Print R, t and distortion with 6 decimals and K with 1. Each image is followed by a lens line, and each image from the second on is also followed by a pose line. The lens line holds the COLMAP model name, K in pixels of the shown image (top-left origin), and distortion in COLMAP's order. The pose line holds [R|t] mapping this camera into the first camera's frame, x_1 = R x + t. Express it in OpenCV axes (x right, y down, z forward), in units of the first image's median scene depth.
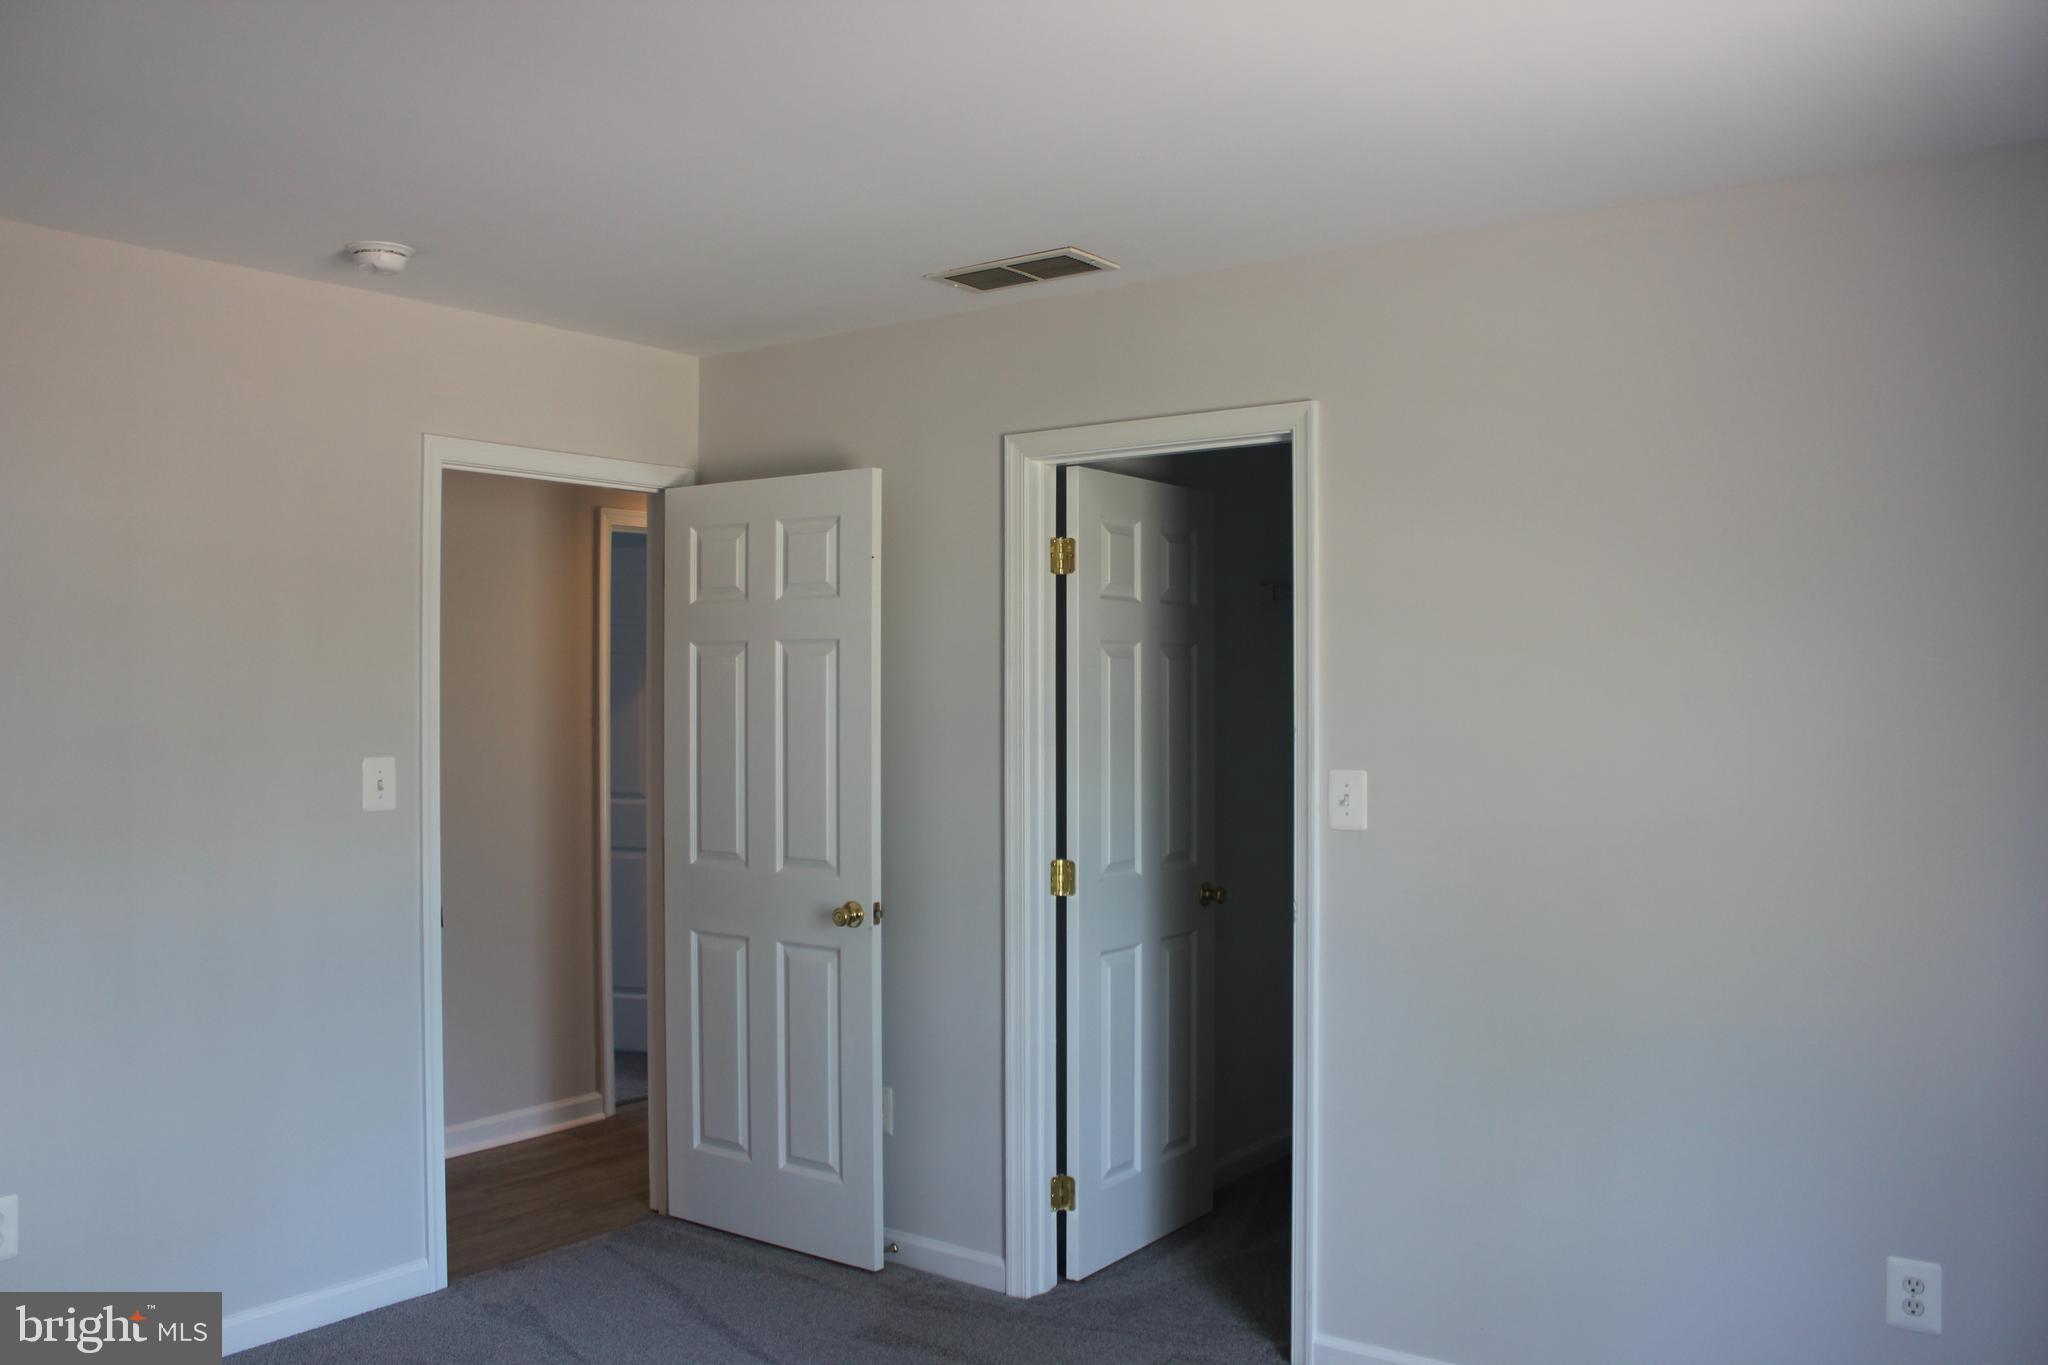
lens RADIAL K [[1671.3, 0, 1024.0], [0, 1671.3, 682.5], [0, 0, 1]] dist [-0.145737, 0.116492]
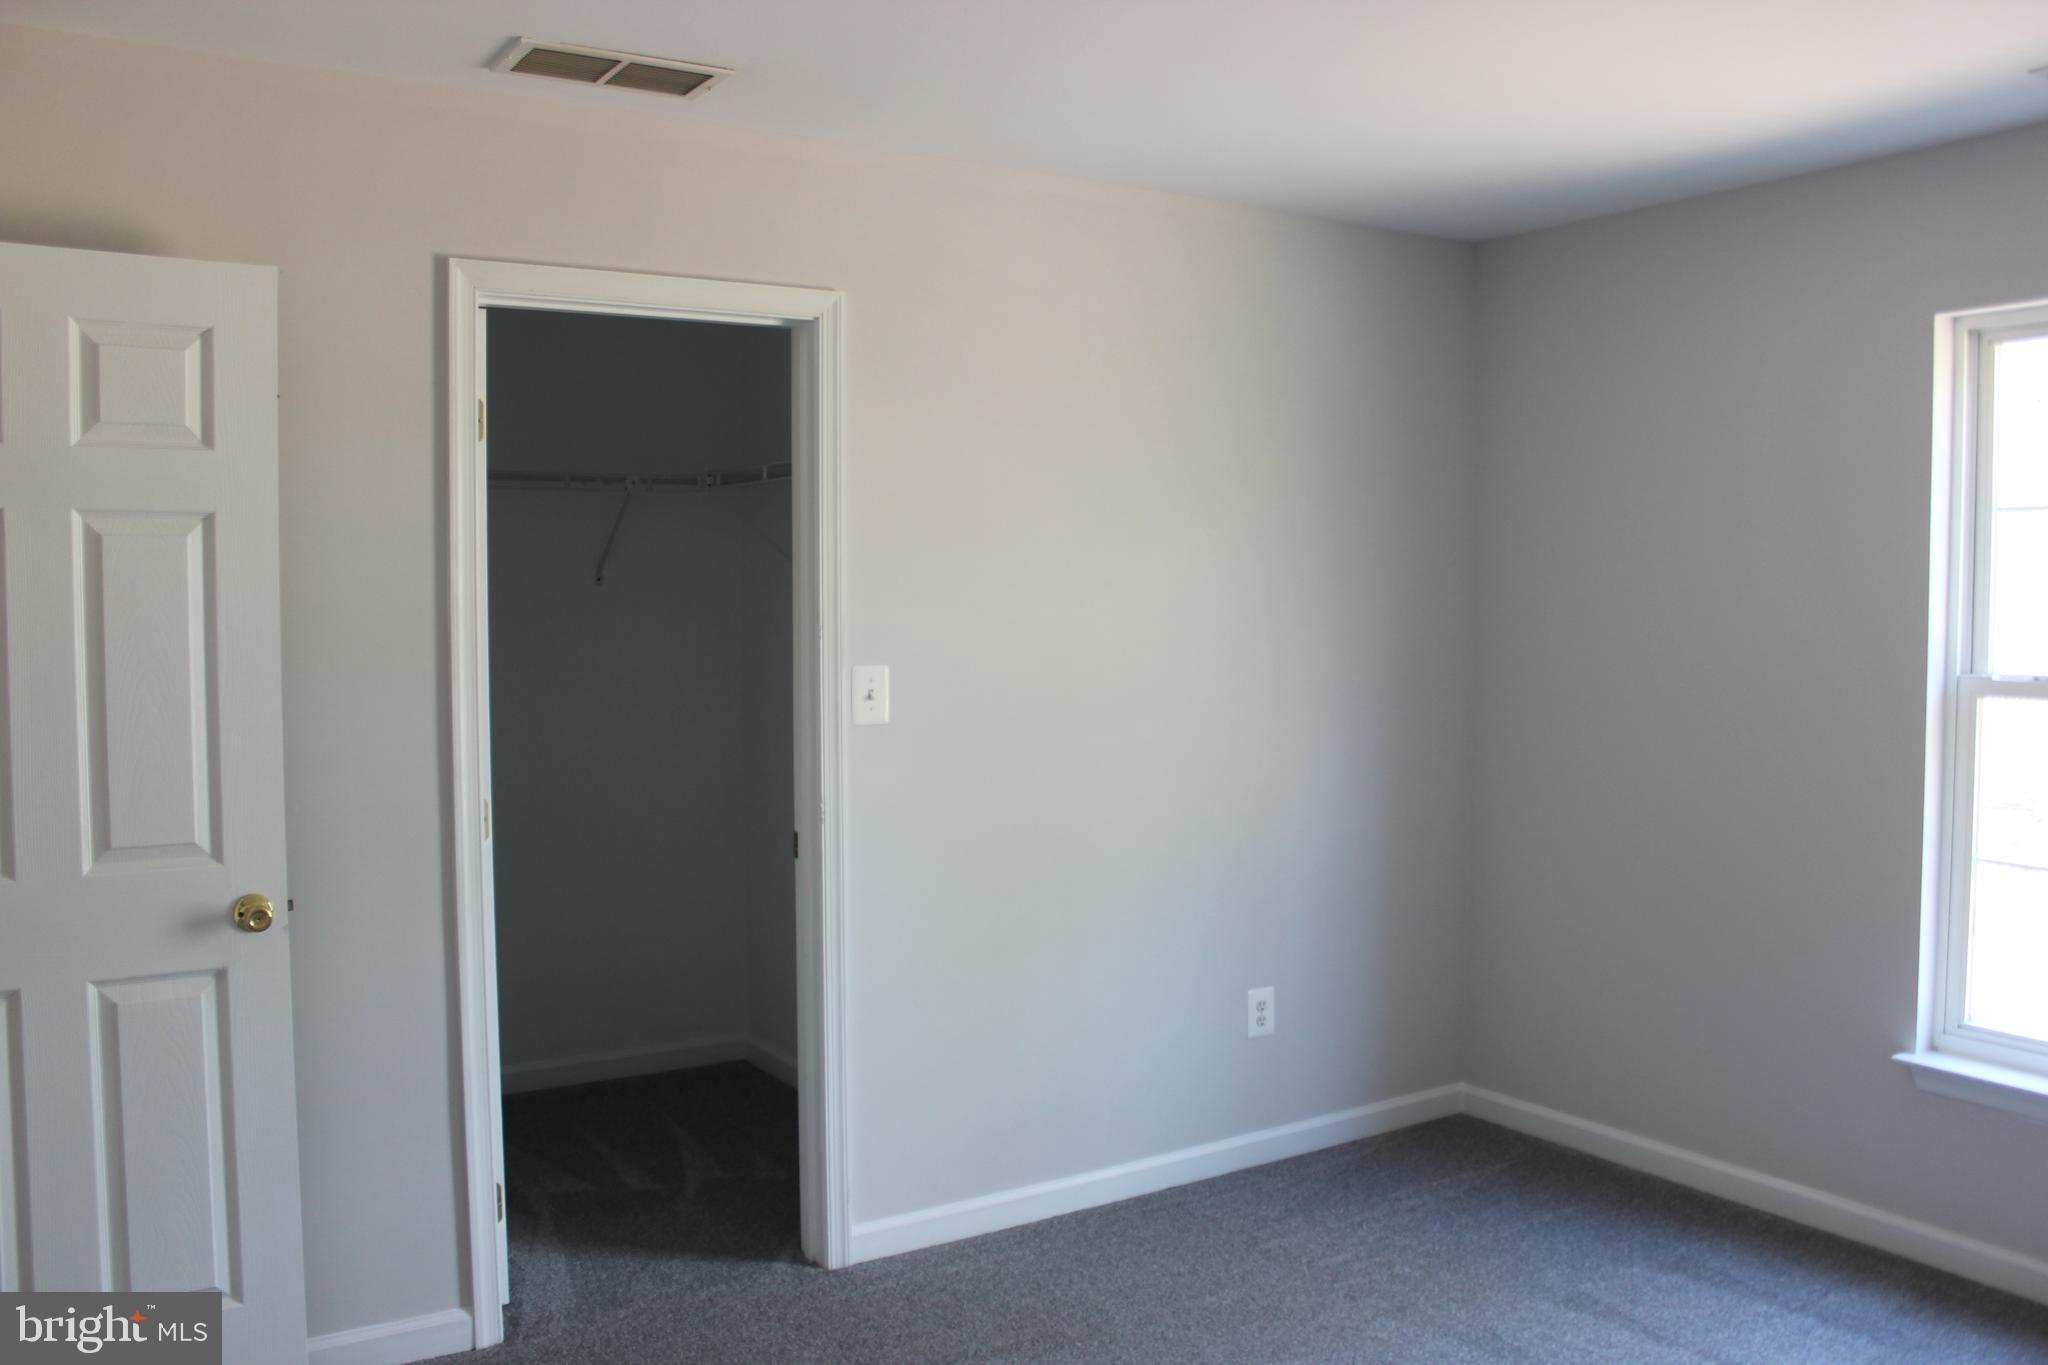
lens RADIAL K [[1671.3, 0, 1024.0], [0, 1671.3, 682.5], [0, 0, 1]] dist [-0.145737, 0.116492]
pose [[0.370655, -0.052554, 0.927283, -0.706765], [-0.004149, 0.998294, 0.058237, 0.003432], [-0.928761, -0.025433, 0.369805, 0.531426]]
